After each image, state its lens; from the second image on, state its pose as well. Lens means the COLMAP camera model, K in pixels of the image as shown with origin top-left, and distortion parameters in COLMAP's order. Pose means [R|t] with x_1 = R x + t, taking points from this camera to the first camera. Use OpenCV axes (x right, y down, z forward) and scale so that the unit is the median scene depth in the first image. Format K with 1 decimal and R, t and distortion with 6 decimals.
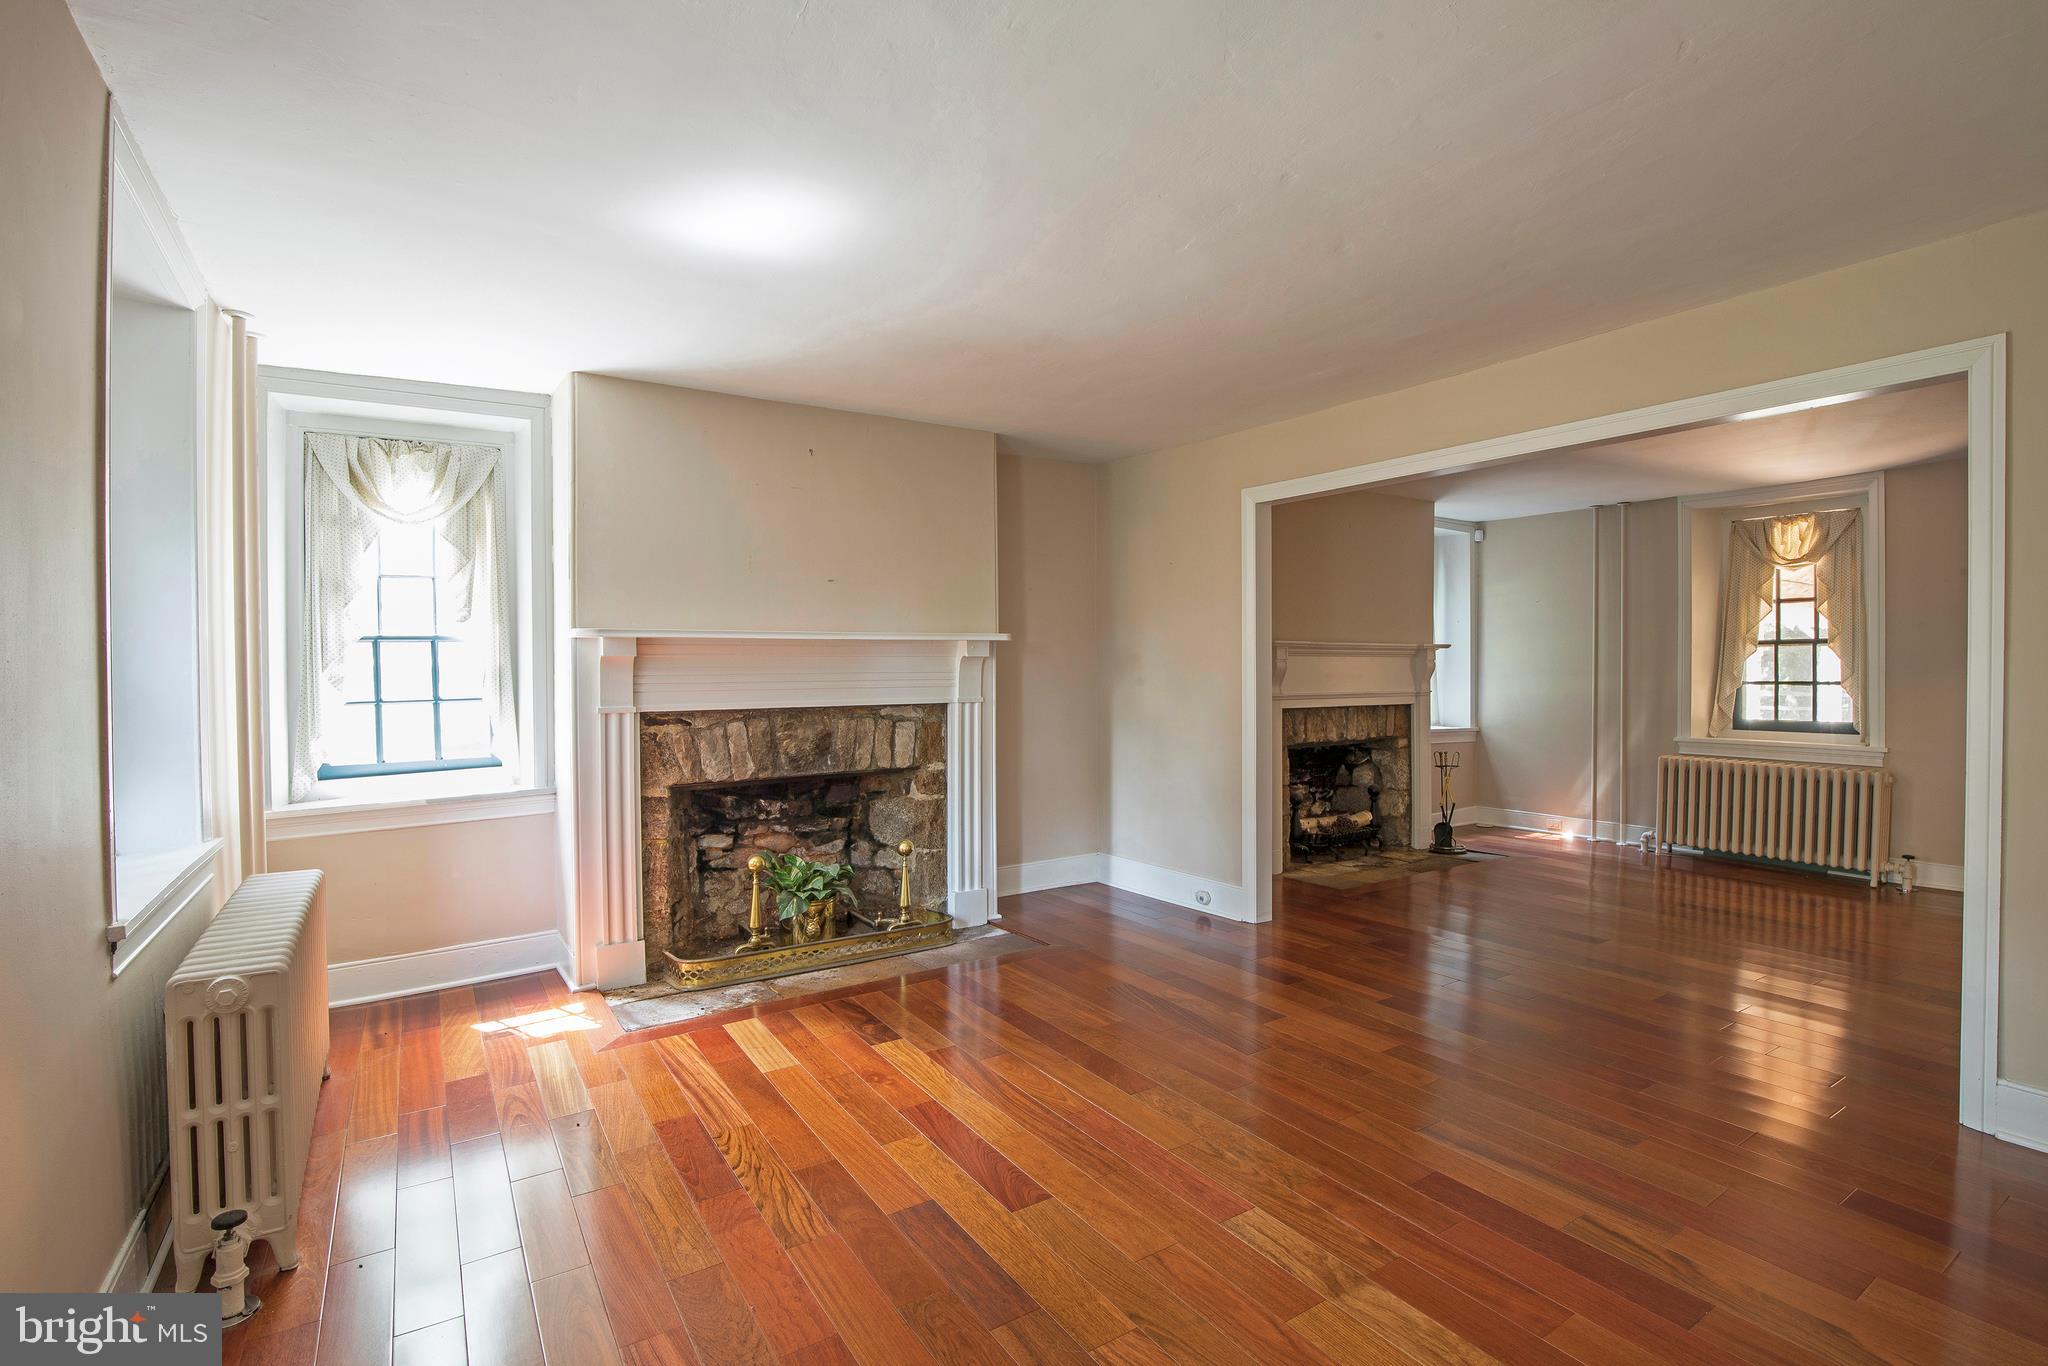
lens RADIAL K [[956.8, 0, 1037.2], [0, 956.8, 696.7], [0, 0, 1]] dist [-0.018535, 0.001650]
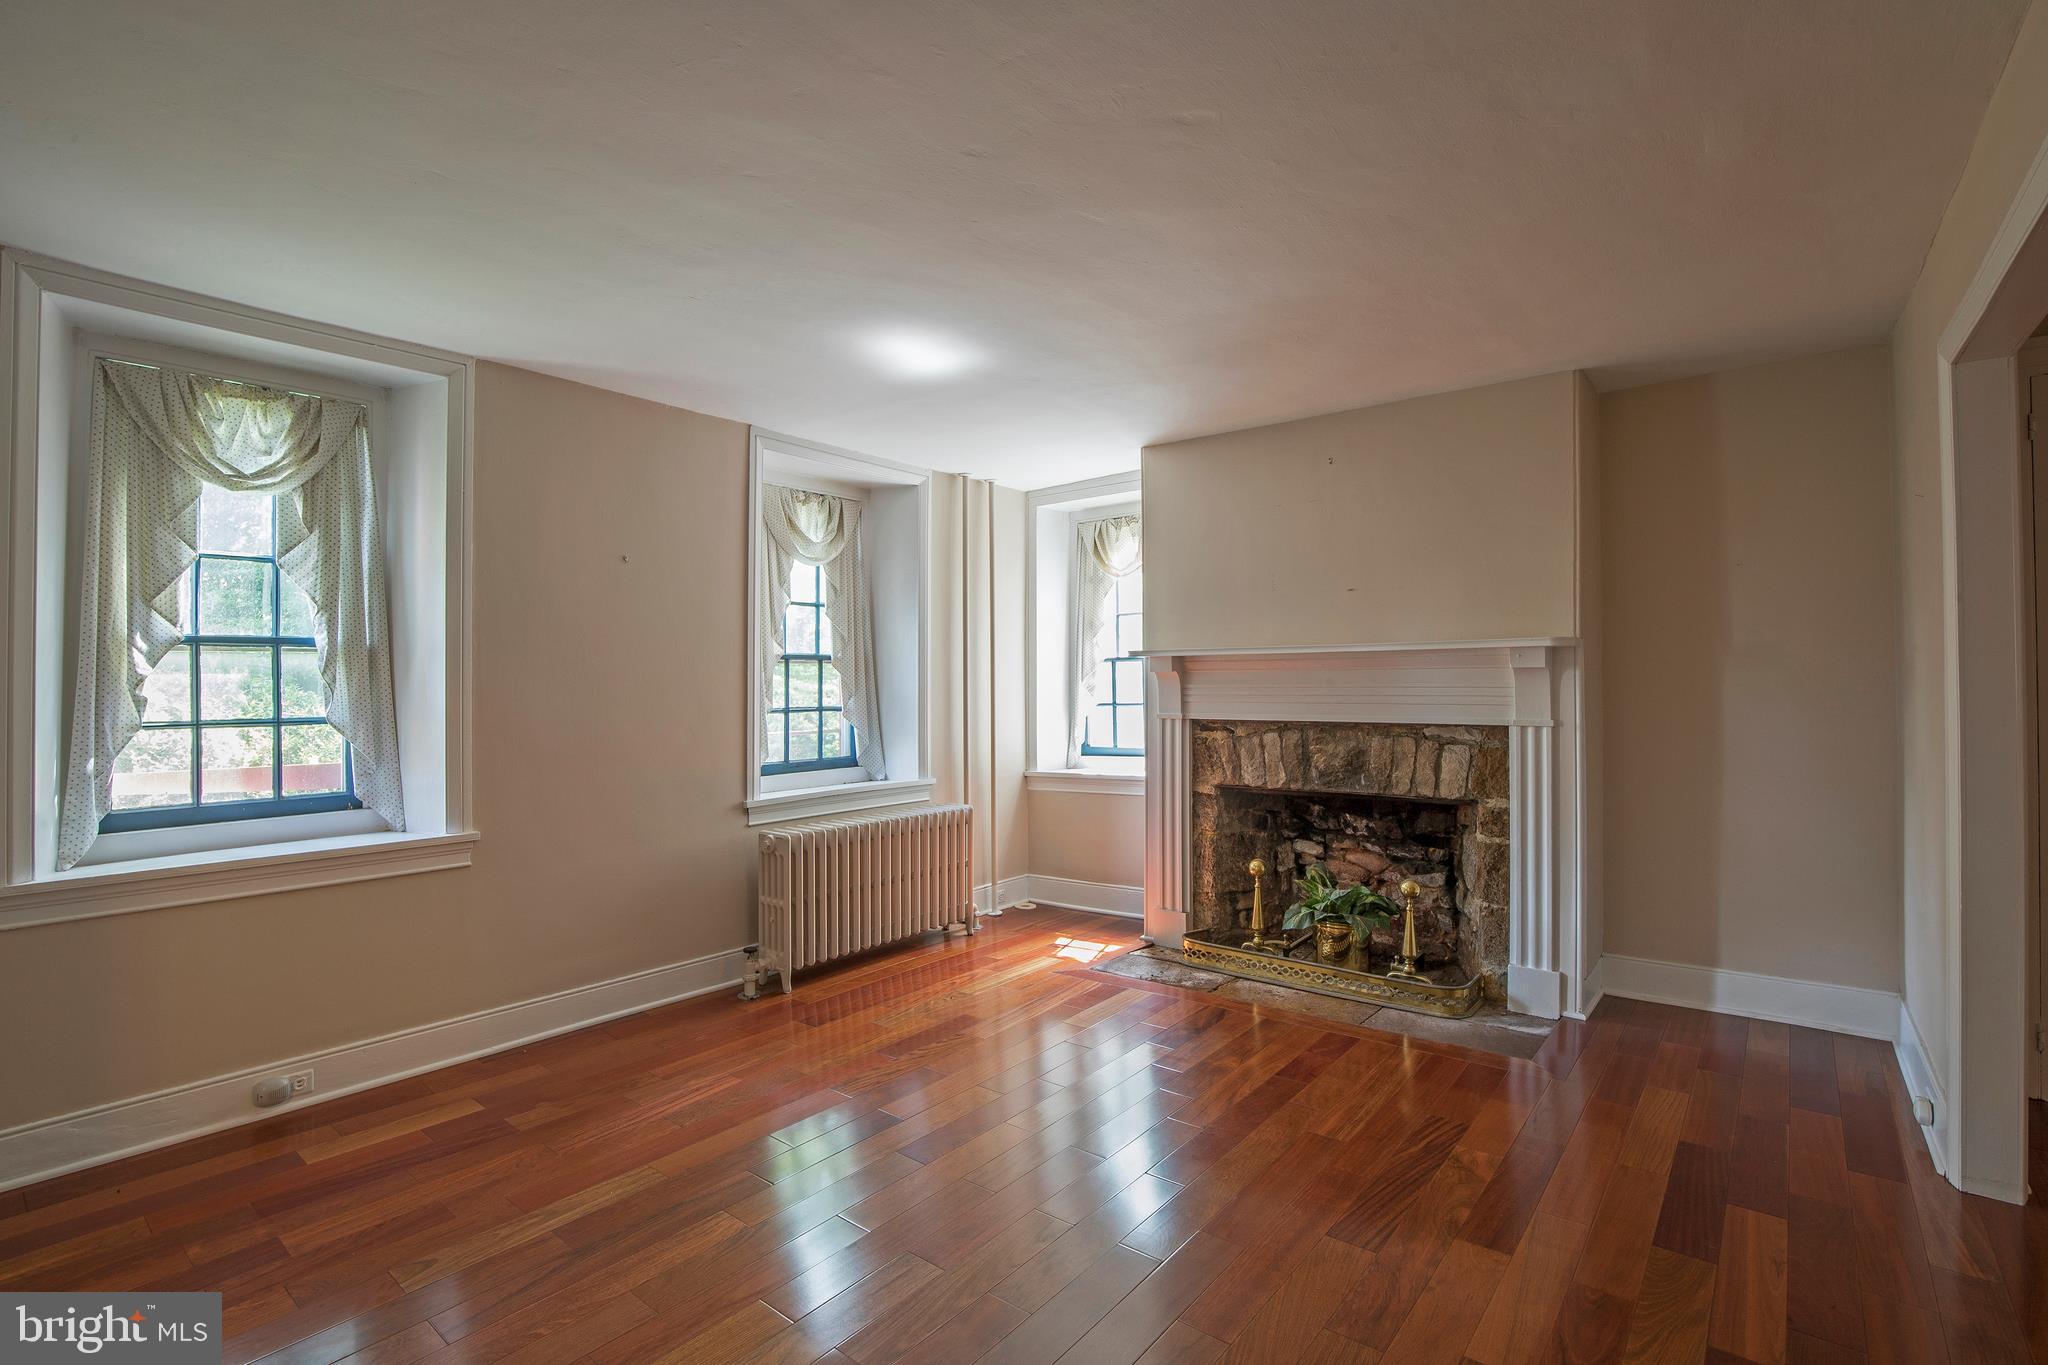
lens RADIAL K [[951.4, 0, 1018.2], [0, 951.4, 686.6], [0, 0, 1]] dist [-0.026118, 0.000736]
pose [[0.310510, 0.010316, -0.950514, 0.557784], [-0.024274, 0.999701, 0.002919, -0.019181], [0.950260, 0.022167, 0.310668, 0.383615]]
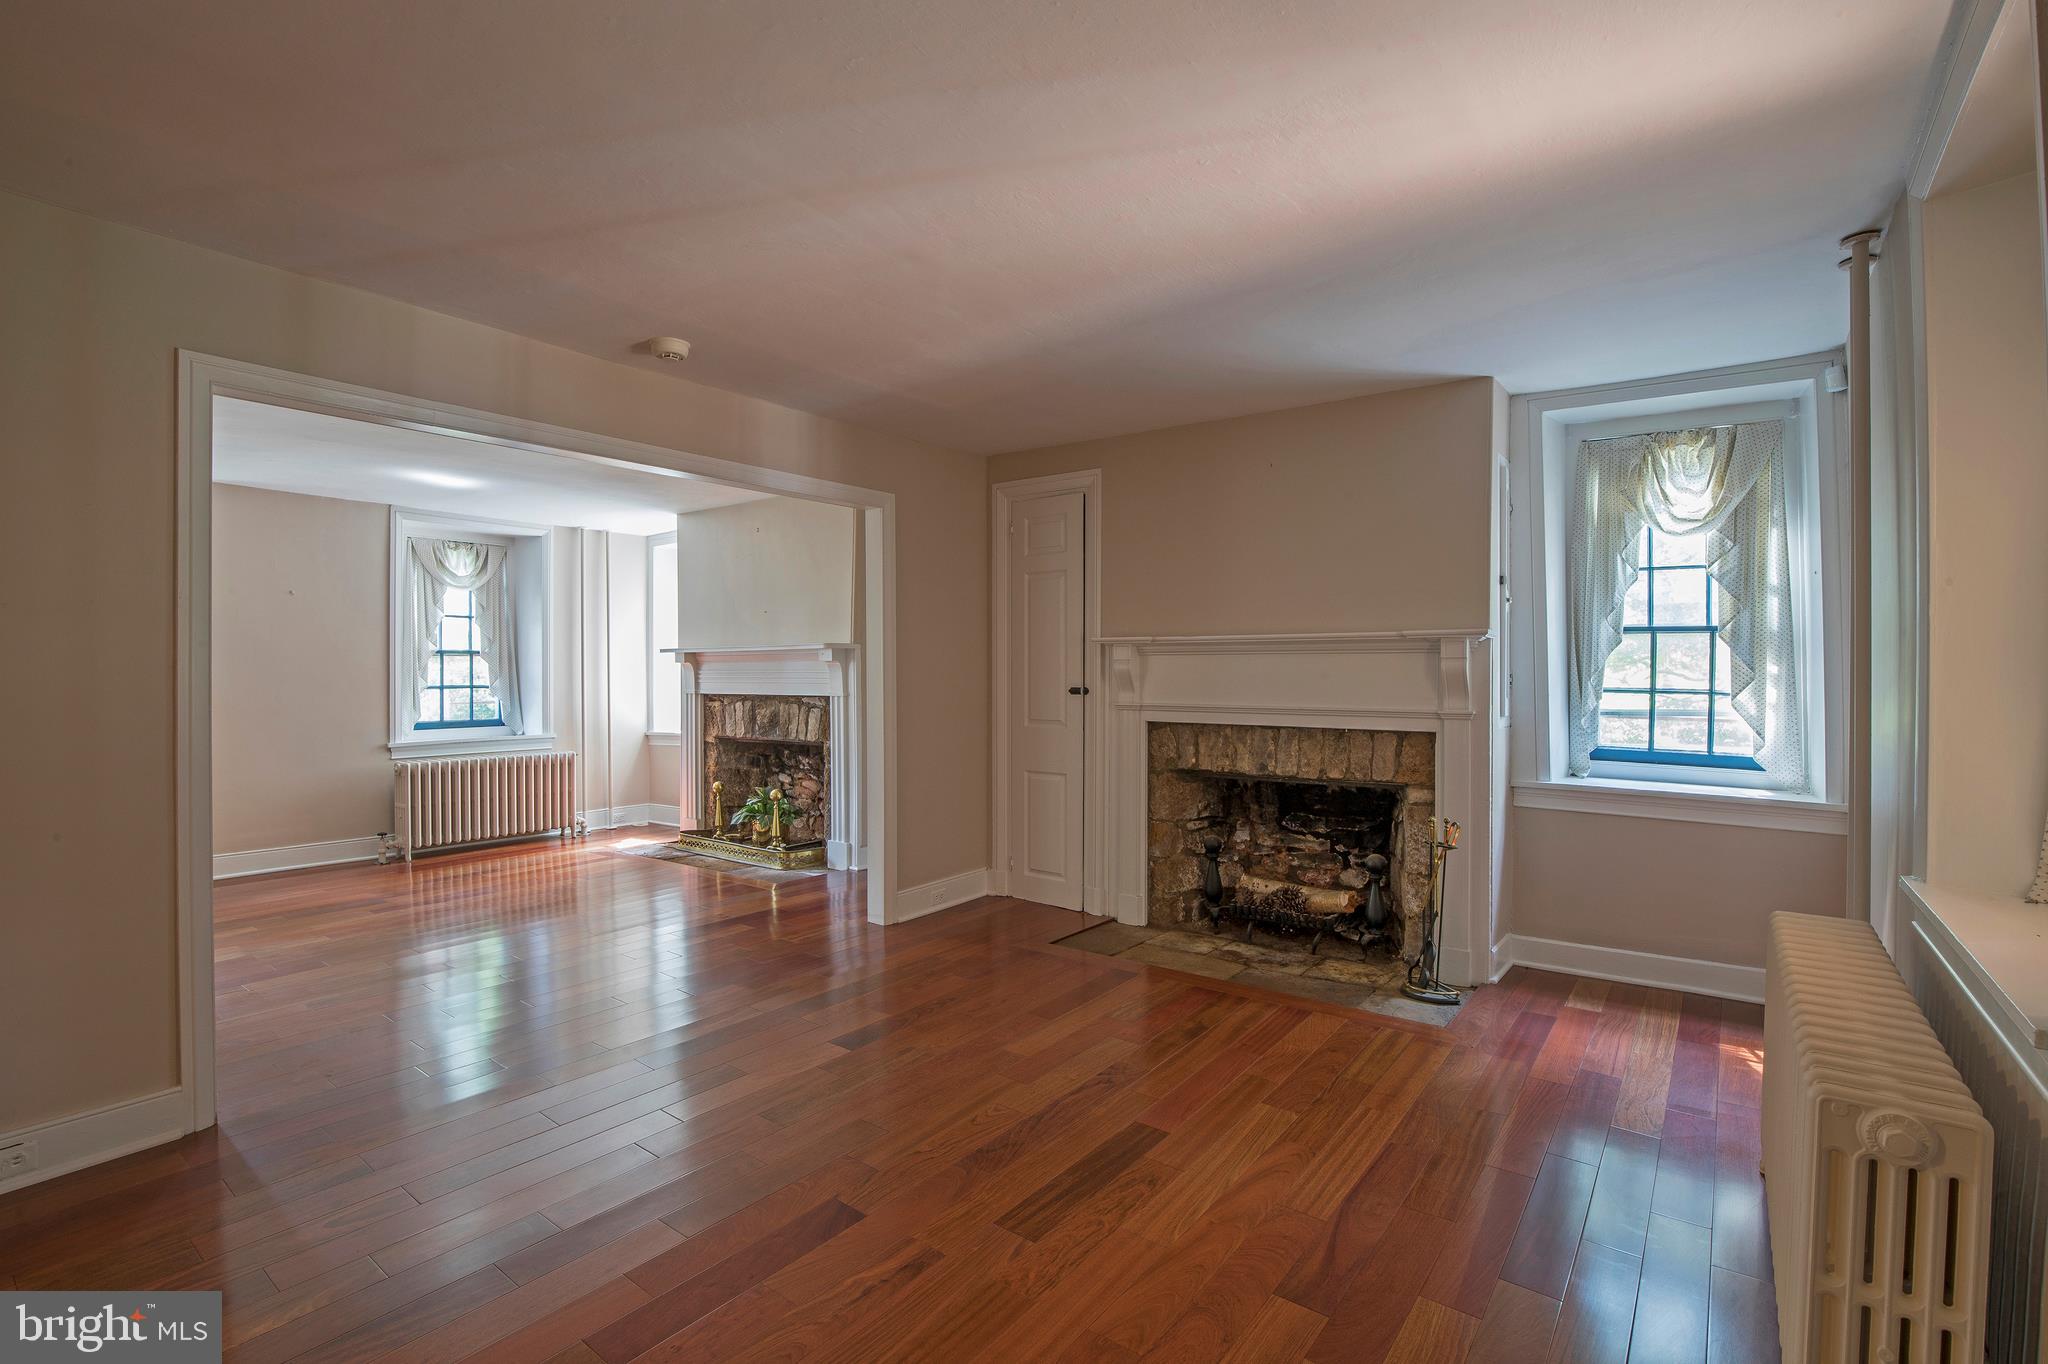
lens RADIAL K [[931.7, 0, 991.4], [0, 931.7, 679.5], [0, 0, 1]] dist [-0.017634, 0.000175]
pose [[0.340834, 0.015472, -0.939996, 1.256309], [-0.027921, 0.999590, 0.006329, -0.031994], [0.939709, 0.024089, 0.341126, 0.809306]]
